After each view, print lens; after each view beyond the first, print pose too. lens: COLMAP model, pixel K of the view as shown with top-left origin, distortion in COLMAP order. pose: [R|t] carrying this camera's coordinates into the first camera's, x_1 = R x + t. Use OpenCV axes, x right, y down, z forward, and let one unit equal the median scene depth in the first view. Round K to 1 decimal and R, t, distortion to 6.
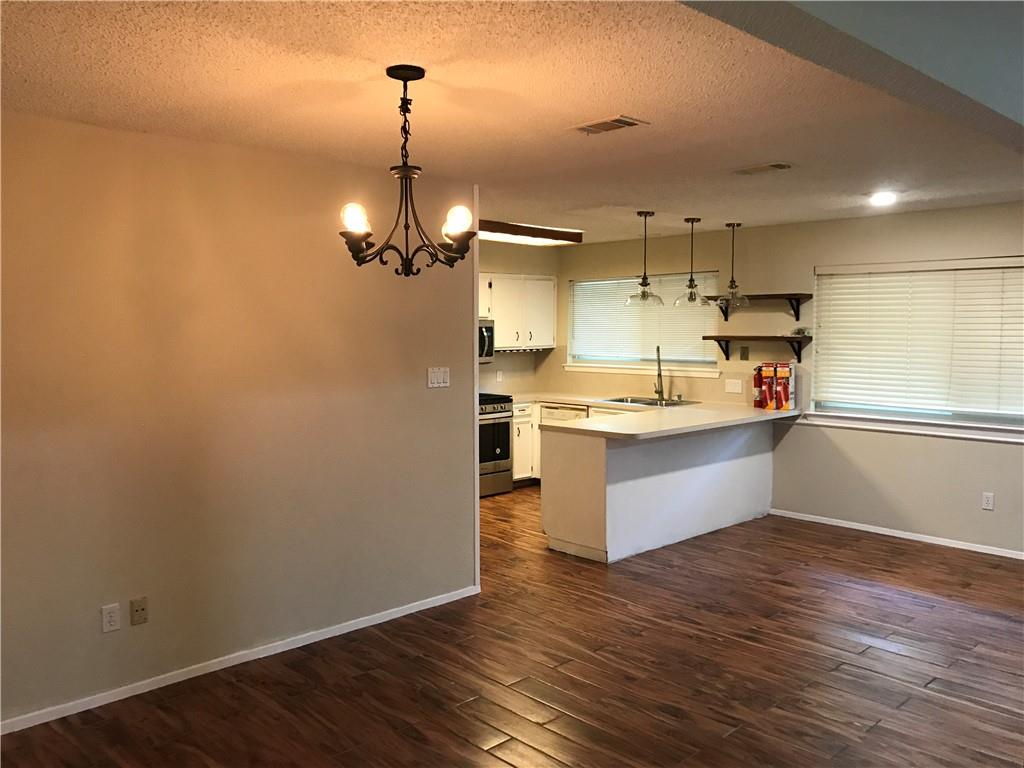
lens RADIAL K [[839.0, 0, 512.0], [0, 839.0, 384.0], [0, 0, 1]] dist [0.083192, -0.170174]
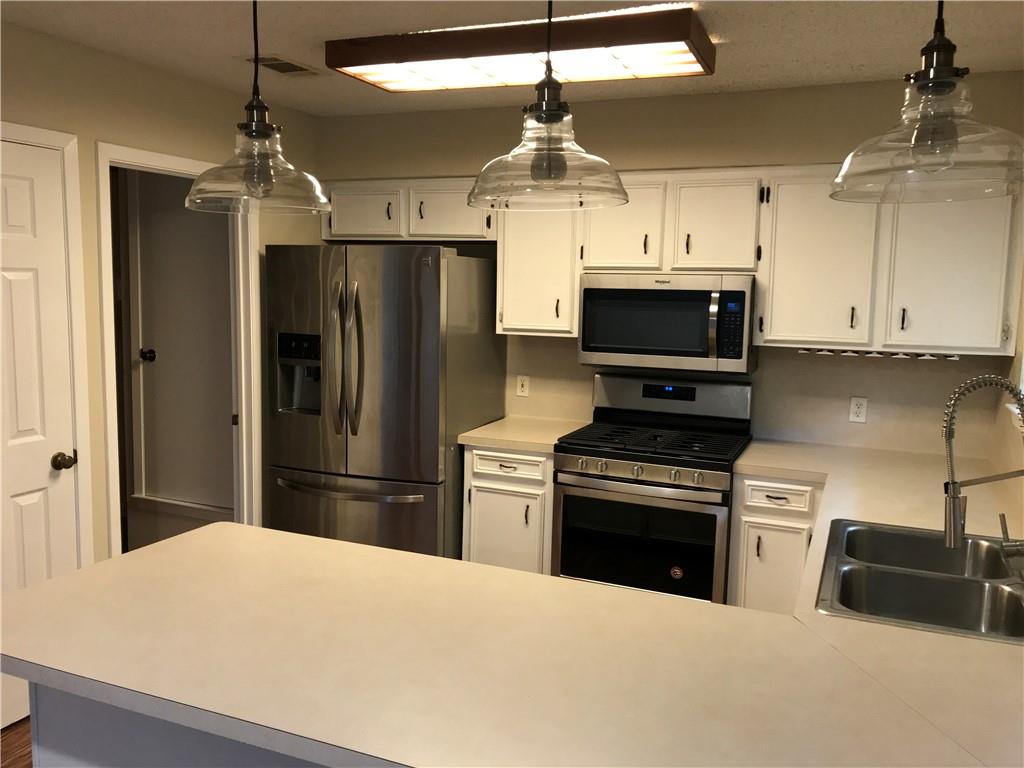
lens RADIAL K [[839.0, 0, 512.0], [0, 839.0, 384.0], [0, 0, 1]] dist [0.083192, -0.170174]
pose [[0.367042, 0.120802, -0.922327, 0.356249], [-0.086464, 0.991670, 0.095475, -0.054734], [0.926177, 0.044705, 0.374430, 0.762276]]
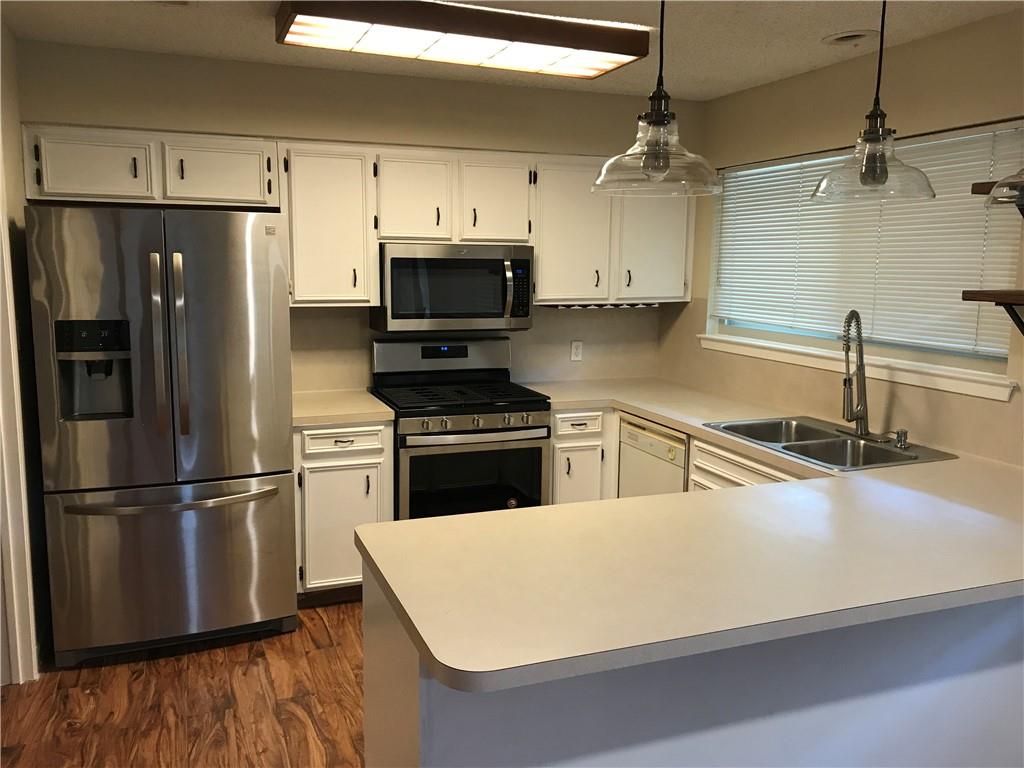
lens RADIAL K [[839.0, 0, 512.0], [0, 839.0, 384.0], [0, 0, 1]] dist [0.083192, -0.170174]
pose [[0.915938, 0.069920, -0.395182, 0.184837], [-0.039254, 0.995593, 0.085168, -0.037414], [0.399395, -0.062496, 0.914646, 0.543449]]
